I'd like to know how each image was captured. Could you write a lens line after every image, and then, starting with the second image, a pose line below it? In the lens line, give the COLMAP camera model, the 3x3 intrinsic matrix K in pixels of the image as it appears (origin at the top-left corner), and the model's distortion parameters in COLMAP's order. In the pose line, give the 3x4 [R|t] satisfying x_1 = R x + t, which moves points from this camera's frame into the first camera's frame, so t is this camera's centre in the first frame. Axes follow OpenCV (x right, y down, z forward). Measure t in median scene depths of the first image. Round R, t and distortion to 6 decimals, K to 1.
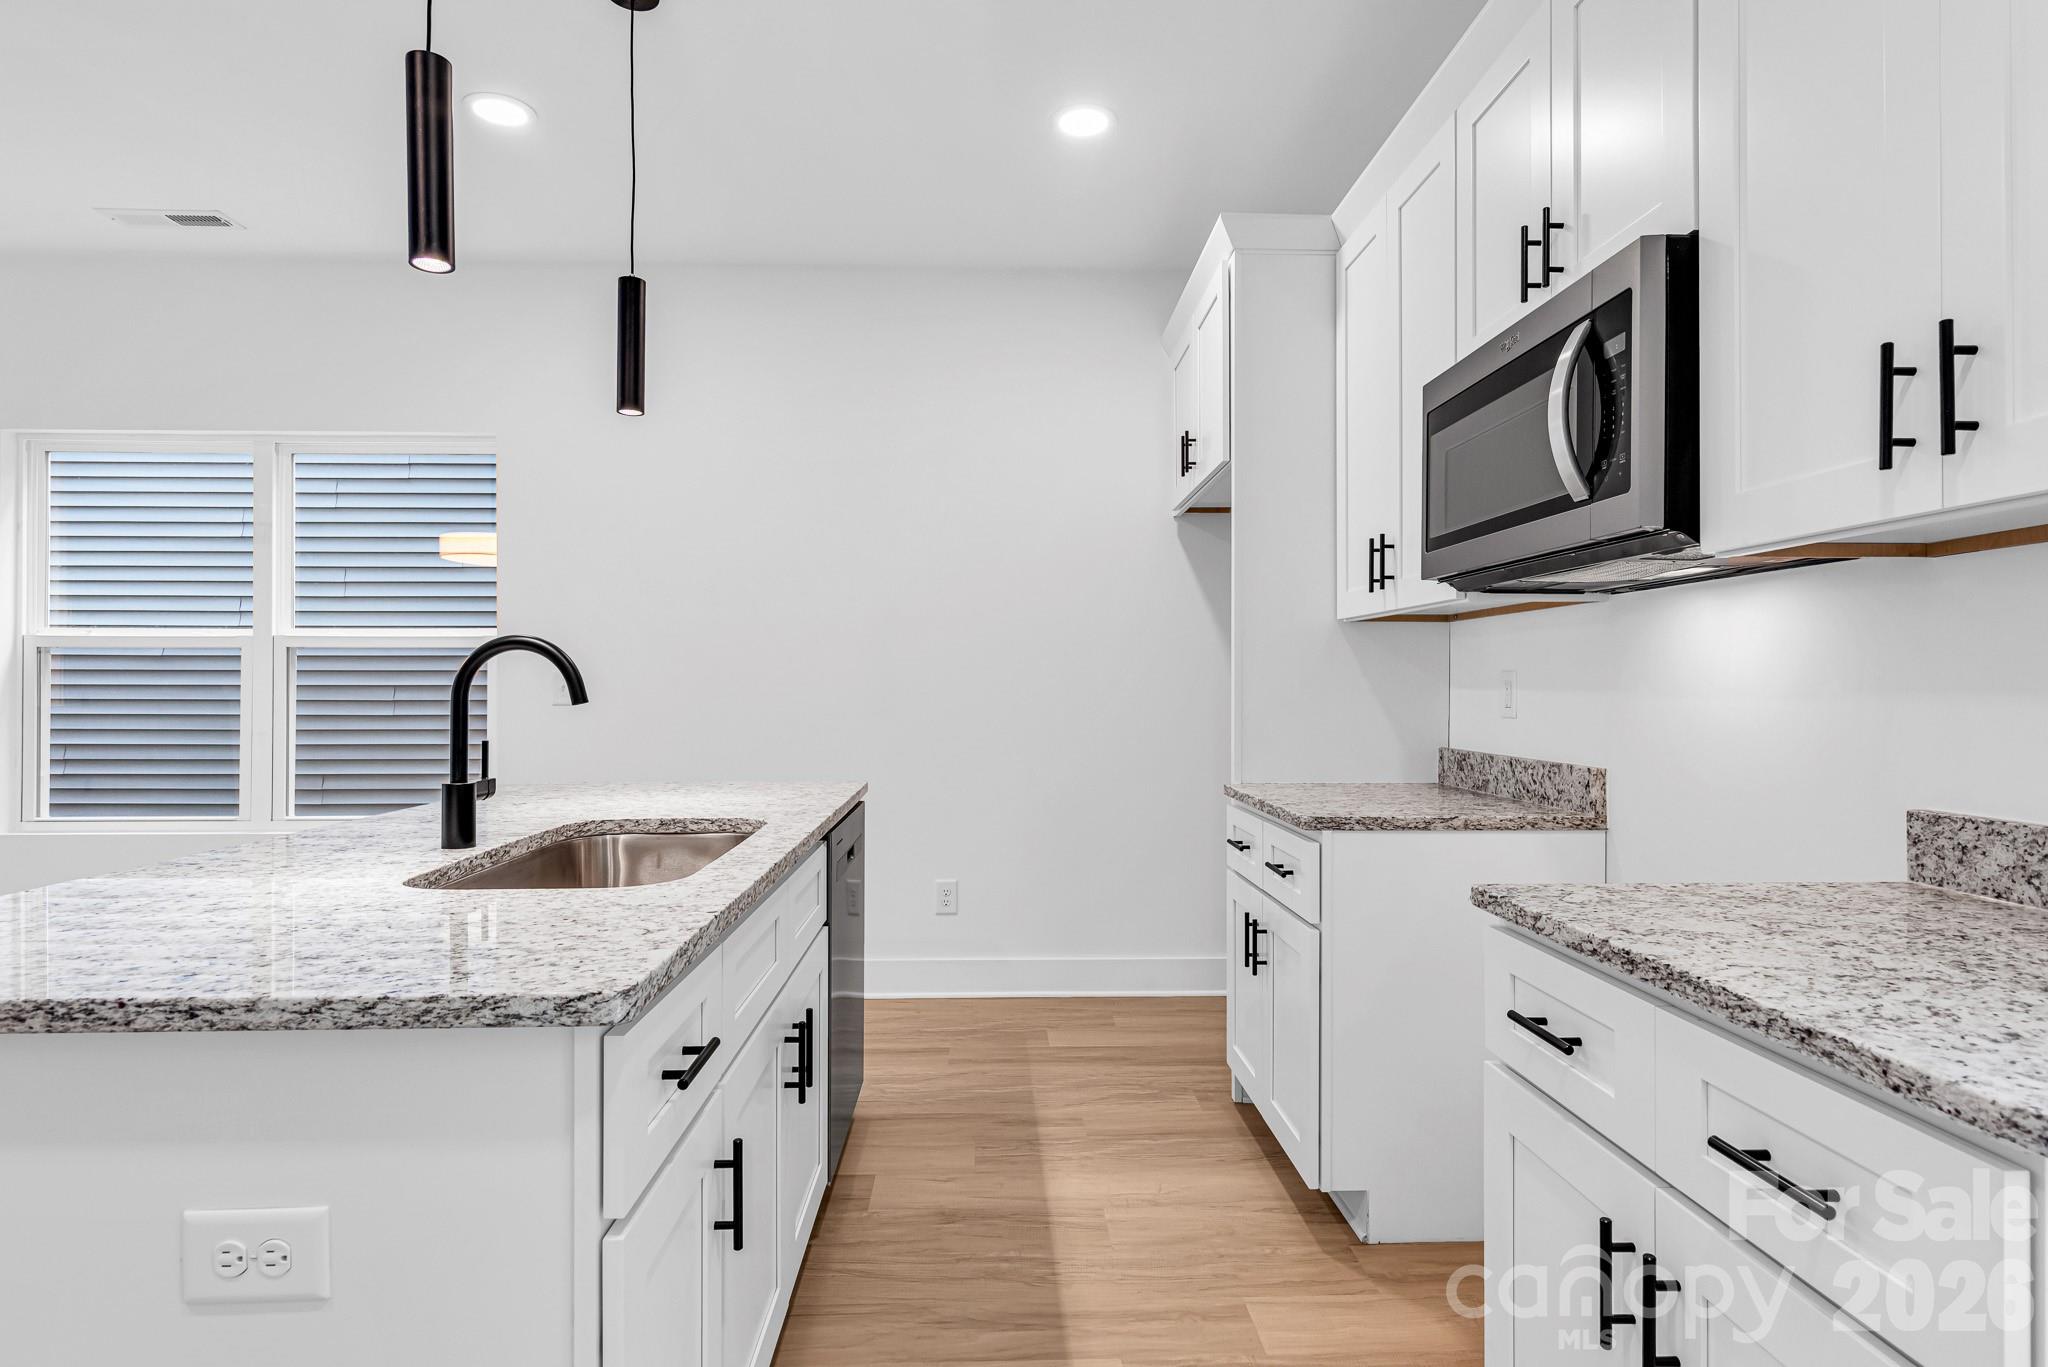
lens RADIAL K [[1069.2, 0, 1023.1], [0, 1069.2, 680.1], [0, 0, 1]] dist [0.001390, -0.002820]
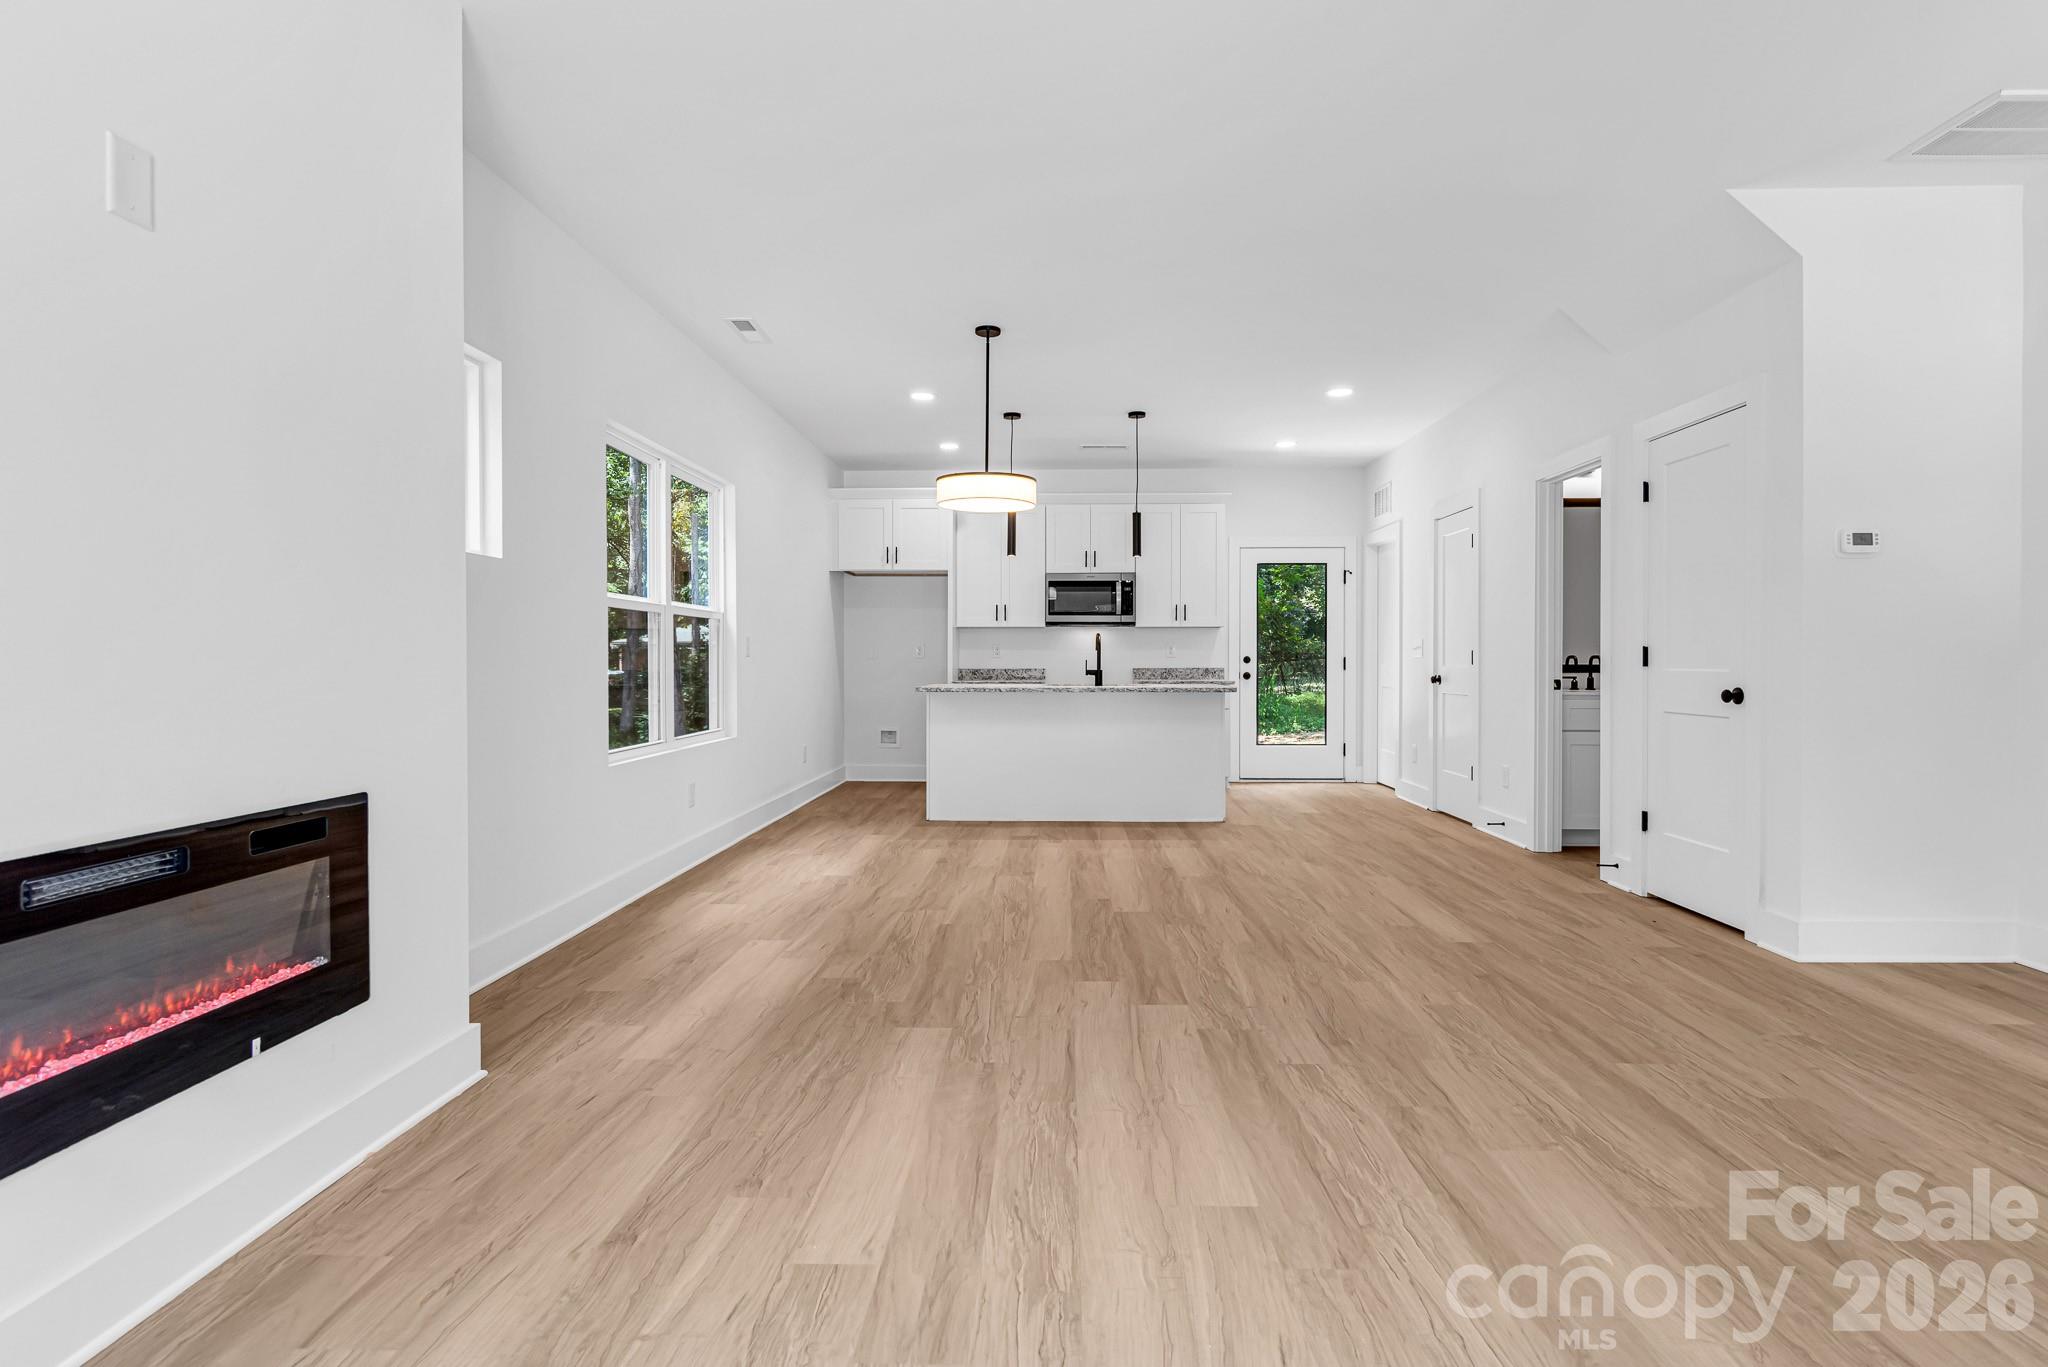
lens RADIAL K [[1069.2, 0, 1029.7], [0, 1069.2, 670.4], [0, 0, 1]] dist [0.001390, -0.002820]
pose [[0.067361, -0.012716, 0.997648, -4.148742], [-0.002543, 0.999913, 0.012916, 0.042495], [-0.997725, -0.003407, 0.067323, 0.898678]]
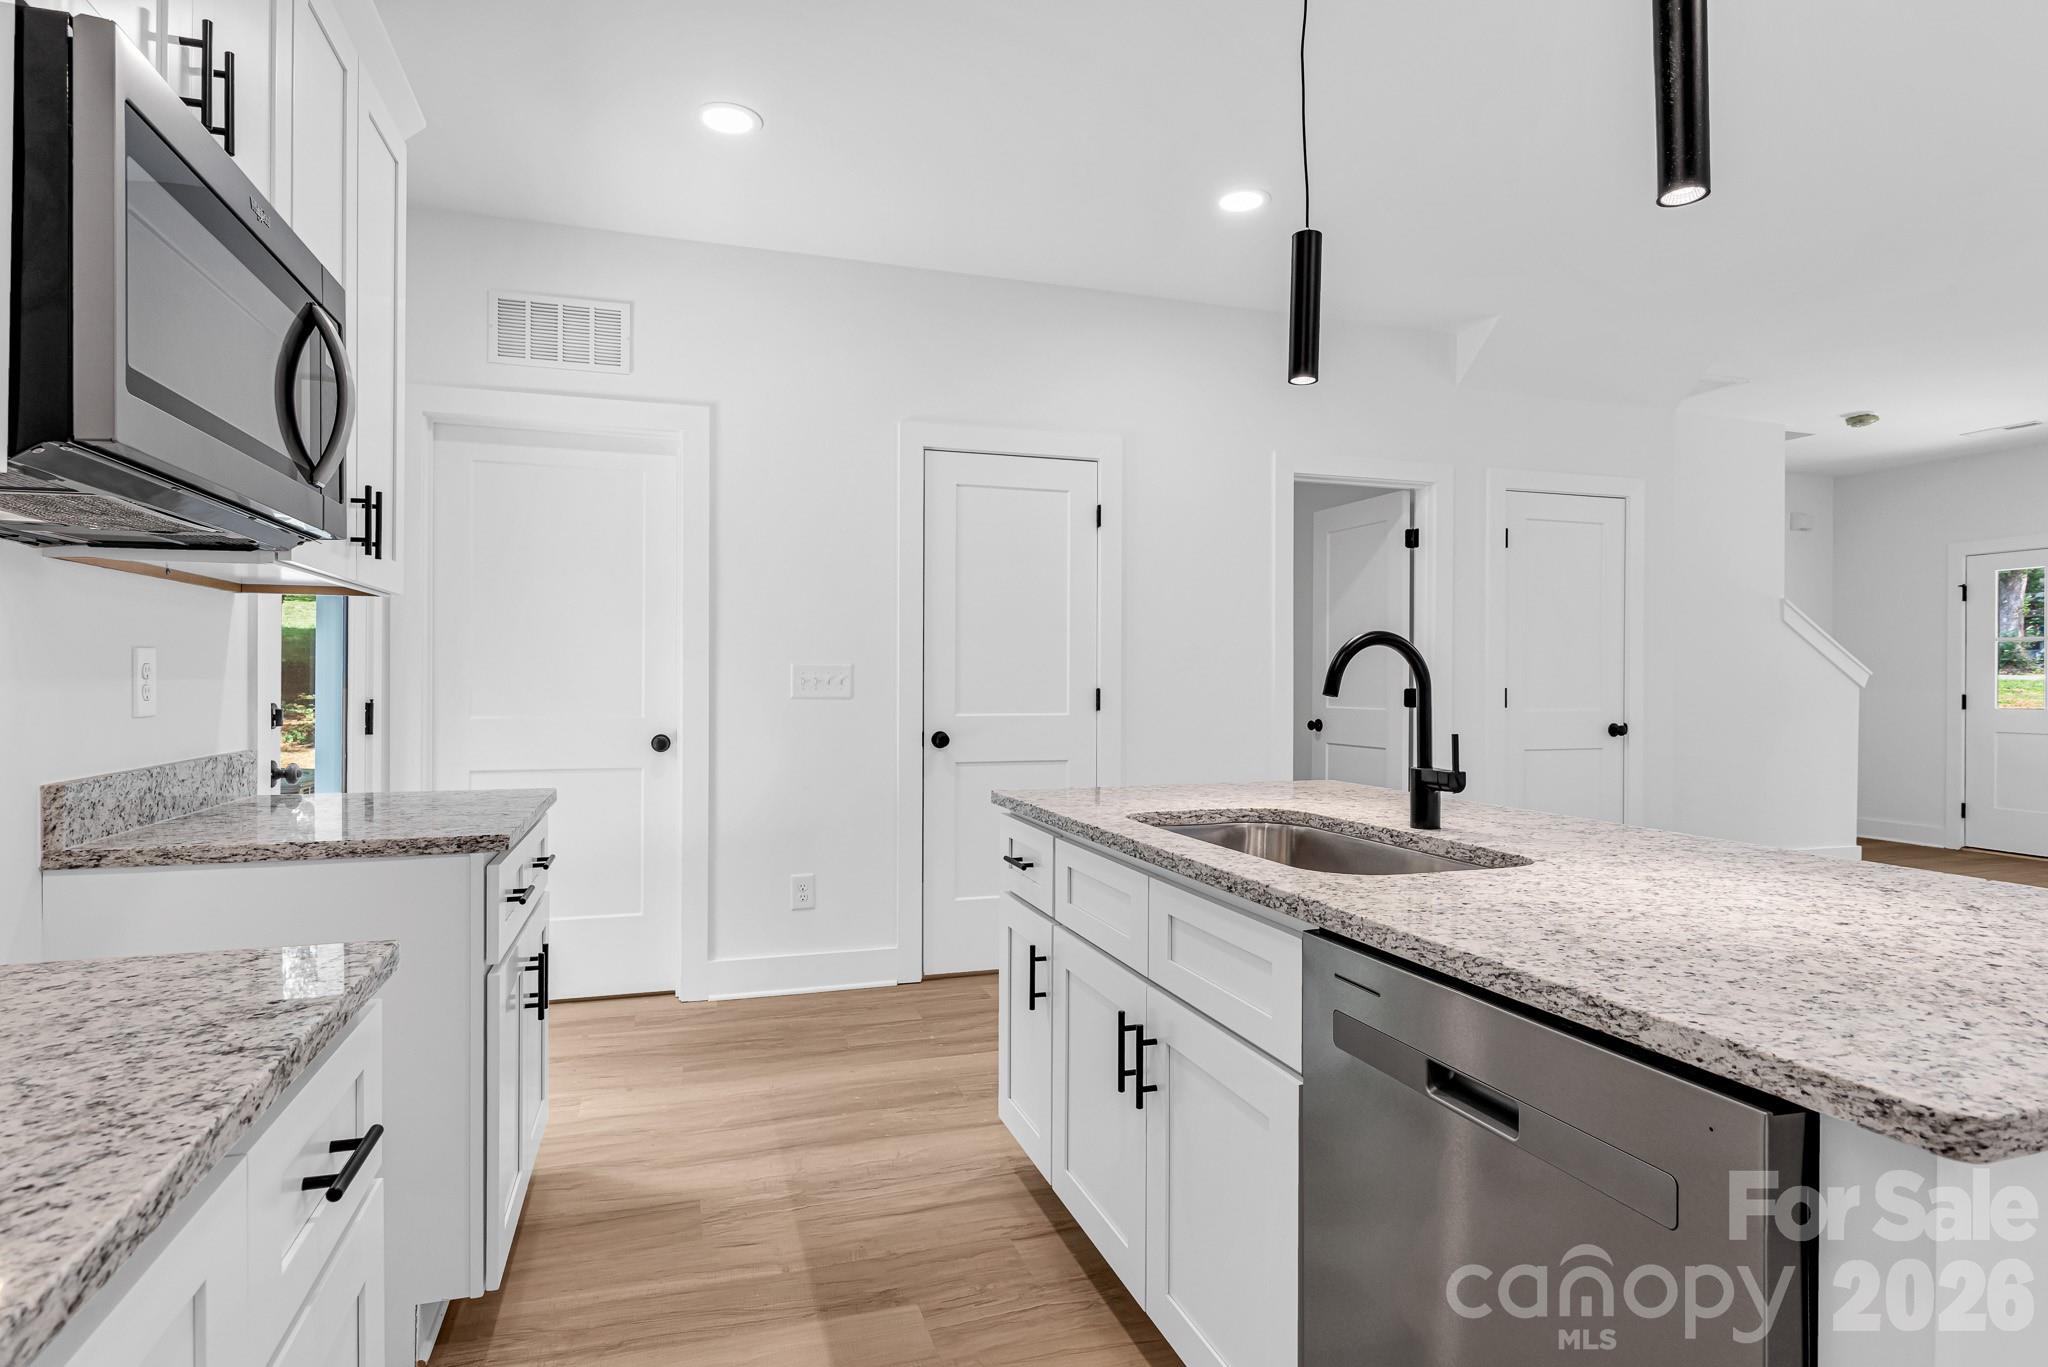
lens RADIAL K [[1069.2, 0, 1016.2], [0, 1069.2, 678.9], [0, 0, 1]] dist [0.001390, -0.002820]
pose [[-0.963585, -0.005137, -0.267352, 0.134470], [-0.004071, 0.999981, -0.004541, 0.009879], [0.267371, -0.003288, -0.963588, 1.760131]]
